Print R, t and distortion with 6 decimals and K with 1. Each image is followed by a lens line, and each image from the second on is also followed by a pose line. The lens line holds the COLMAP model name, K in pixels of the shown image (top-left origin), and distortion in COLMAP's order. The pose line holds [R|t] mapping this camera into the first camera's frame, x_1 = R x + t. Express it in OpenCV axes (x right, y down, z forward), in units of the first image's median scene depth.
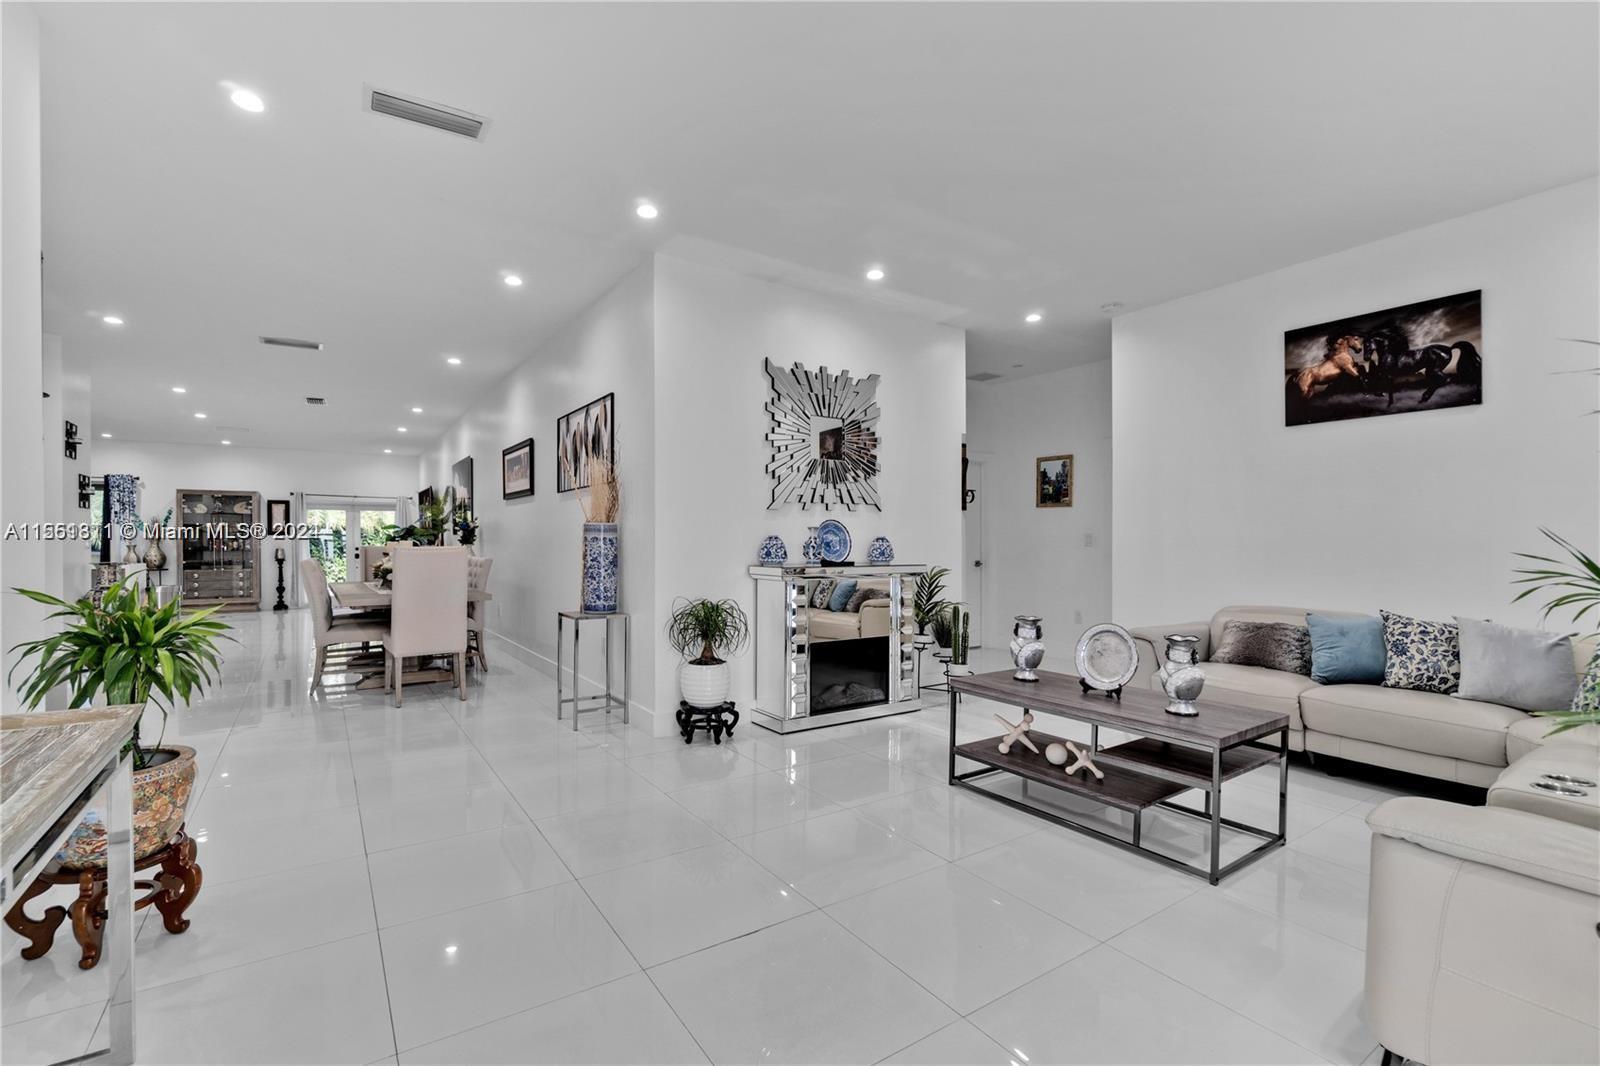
lens RADIAL K [[700.2, 0, 726.8], [0, 700.2, 562.0], [0, 0, 1]] dist [0.001002, 0.000297]
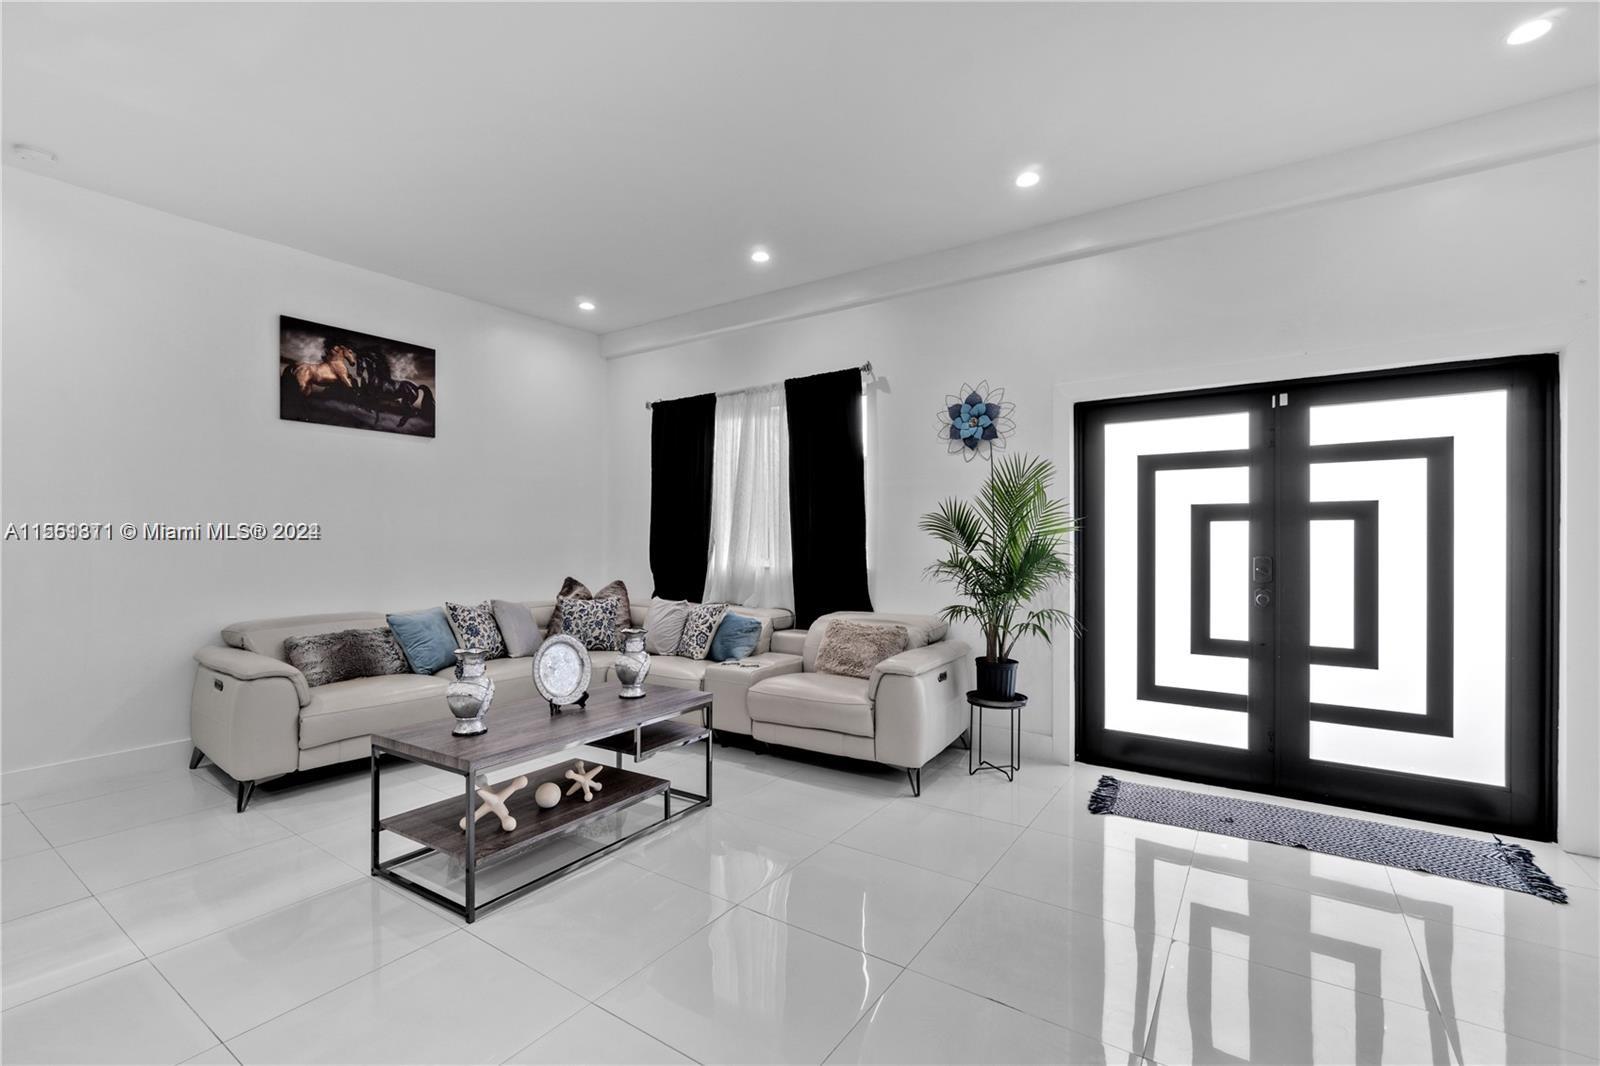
lens RADIAL K [[700.2, 0, 793.9], [0, 700.2, 534.0], [0, 0, 1]] dist [0.001002, 0.000297]
pose [[-0.366575, 0.017224, 0.930229, -0.326754], [0.024004, 0.999671, -0.009050, -0.020412], [-0.930079, 0.019011, -0.366868, 0.791008]]
